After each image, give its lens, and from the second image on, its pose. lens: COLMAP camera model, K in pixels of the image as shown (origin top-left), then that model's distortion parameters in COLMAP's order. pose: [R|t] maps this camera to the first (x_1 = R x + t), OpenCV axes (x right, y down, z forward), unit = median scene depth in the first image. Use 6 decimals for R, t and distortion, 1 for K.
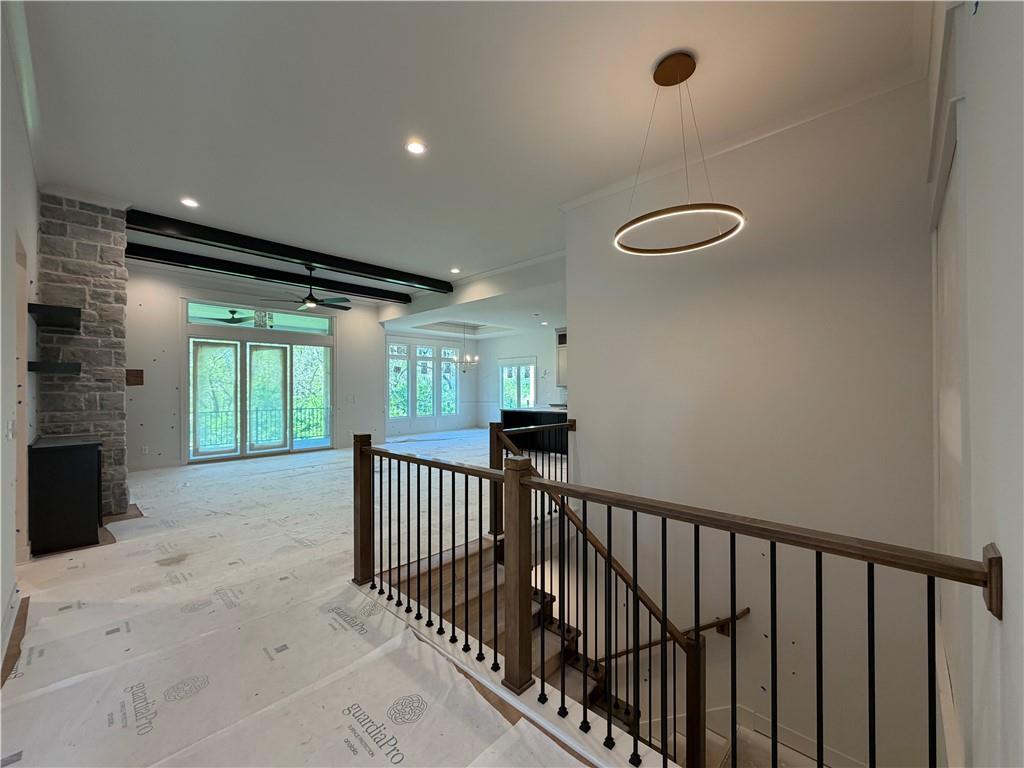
lens RADIAL K [[408.5, 0, 510.7], [0, 408.5, 384.9], [0, 0, 1]] dist [0.001026, -0.000025]
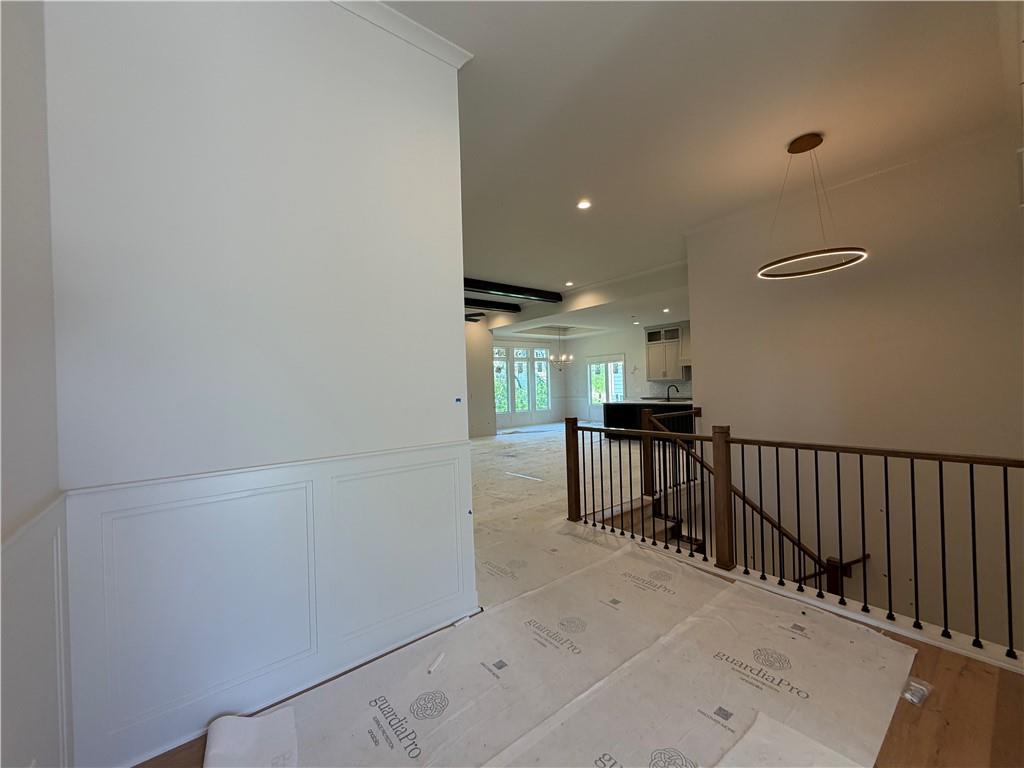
lens RADIAL K [[408.5, 0, 512.7], [0, 408.5, 385.0], [0, 0, 1]] dist [0.001026, -0.000025]
pose [[0.990433, -0.028496, -0.135019, -0.214421], [0.029568, 0.999545, 0.005940, -0.004980], [0.134789, -0.009876, 0.990825, -0.259612]]
